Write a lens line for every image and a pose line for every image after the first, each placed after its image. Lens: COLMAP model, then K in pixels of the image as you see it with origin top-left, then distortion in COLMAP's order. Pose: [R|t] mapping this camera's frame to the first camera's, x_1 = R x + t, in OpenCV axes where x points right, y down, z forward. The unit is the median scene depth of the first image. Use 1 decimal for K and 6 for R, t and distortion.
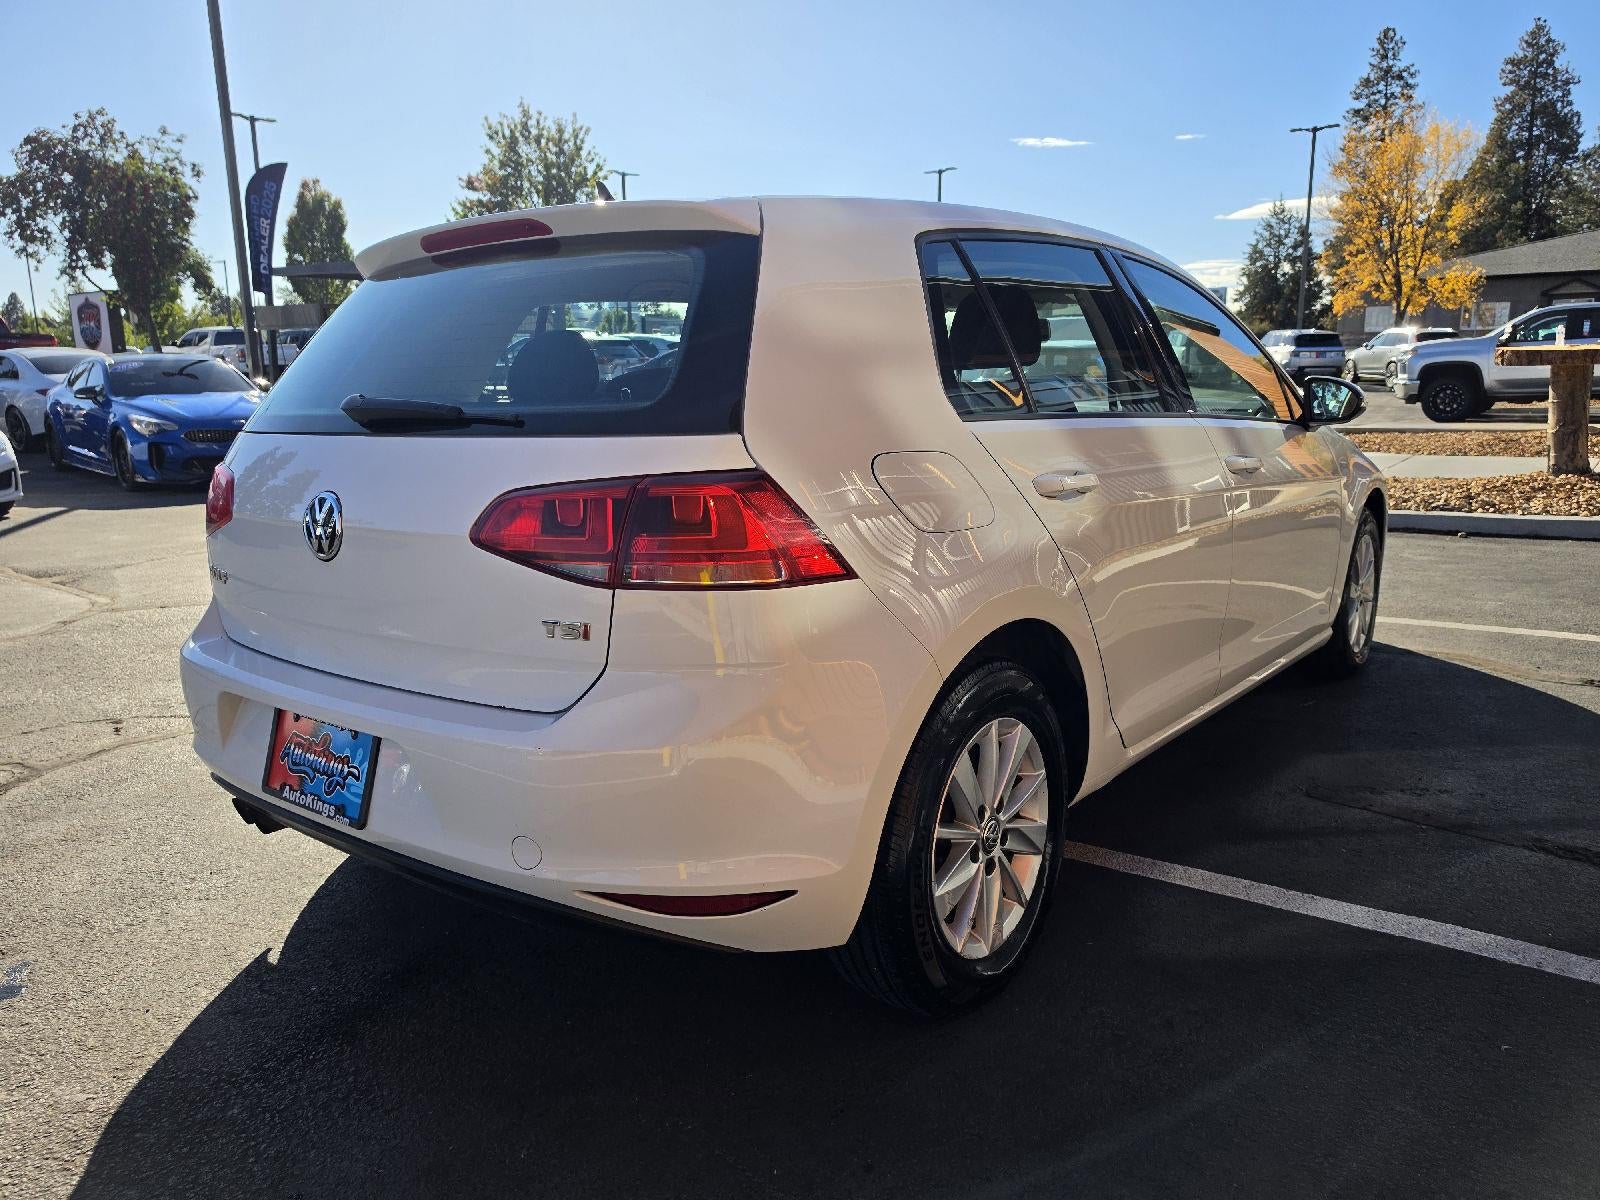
lens RADIAL K [[1146.9, 0, 787.3], [0, 1146.9, 605.5], [0, 0, 1]] dist [0.011479, -0.010815]
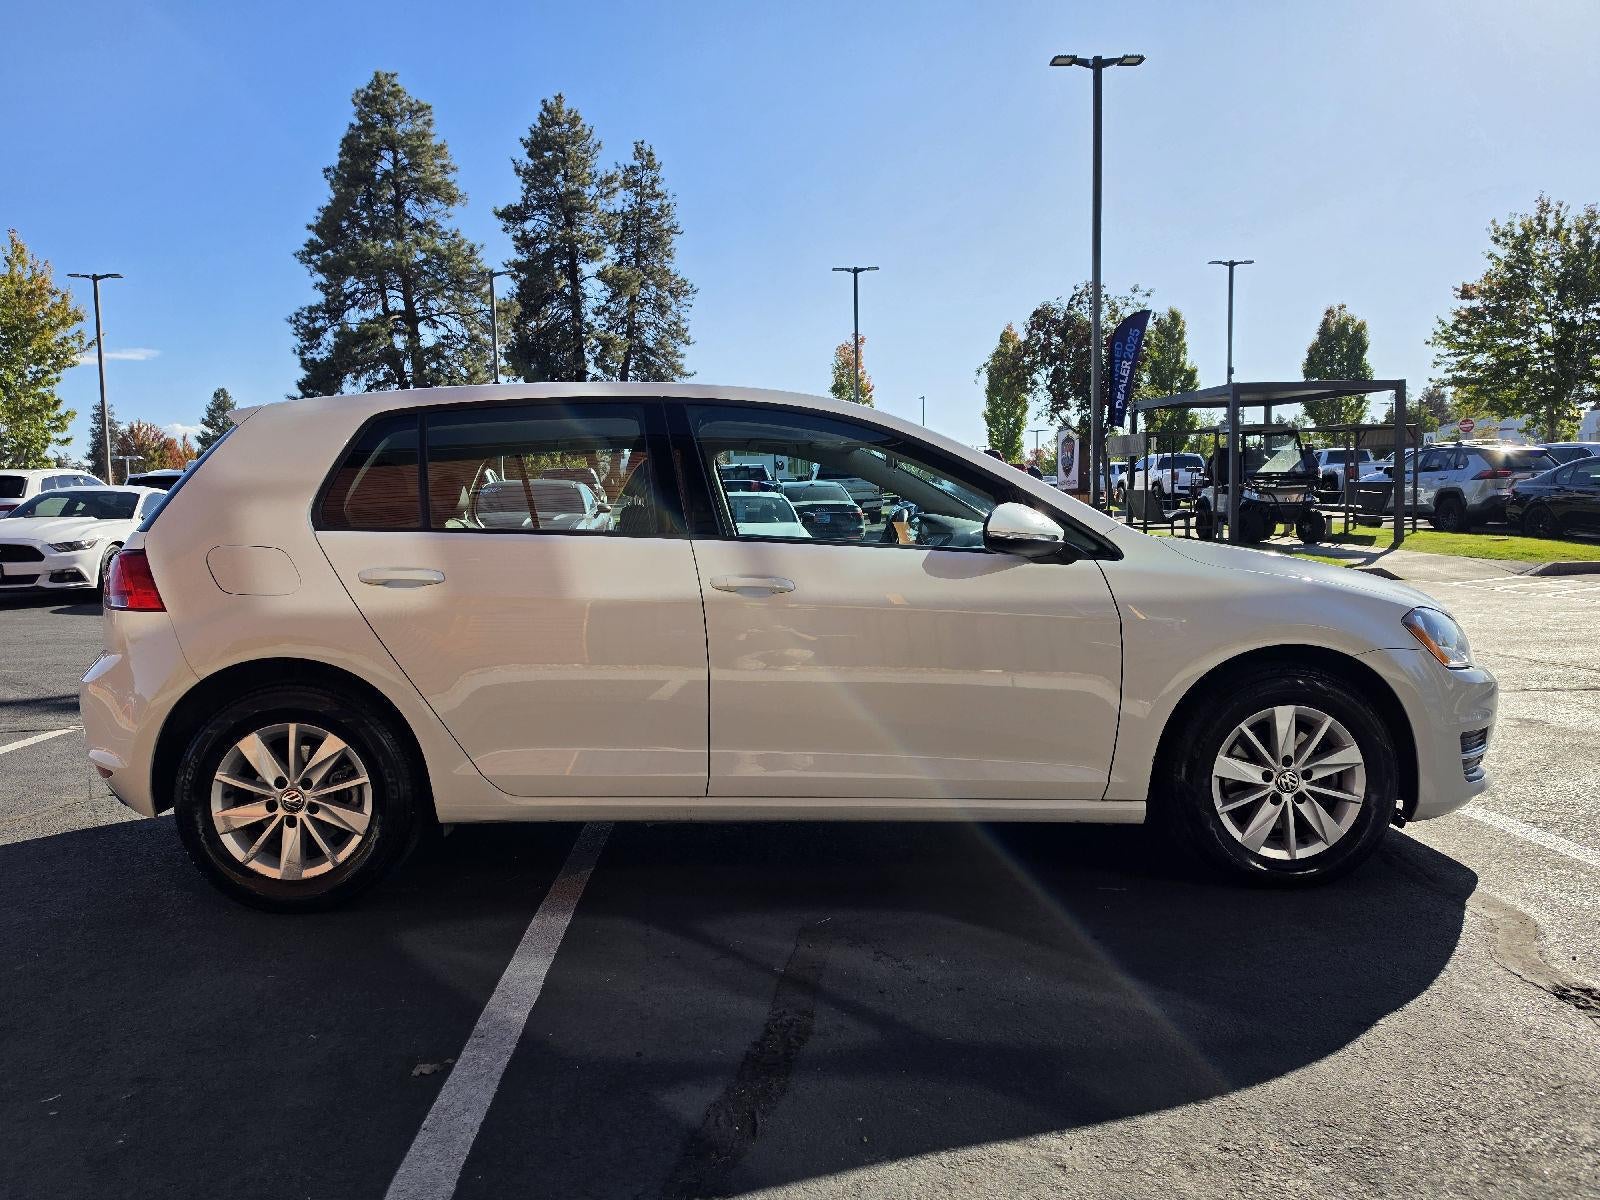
lens RADIAL K [[1146.9, 0, 790.9], [0, 1146.9, 562.5], [0, 0, 1]] dist [0.011479, -0.010815]
pose [[0.631098, 0.043884, -0.774461, 0.111571], [-0.150017, 0.986454, -0.066350, -0.006843], [0.761058, 0.158056, 0.629133, 0.031512]]
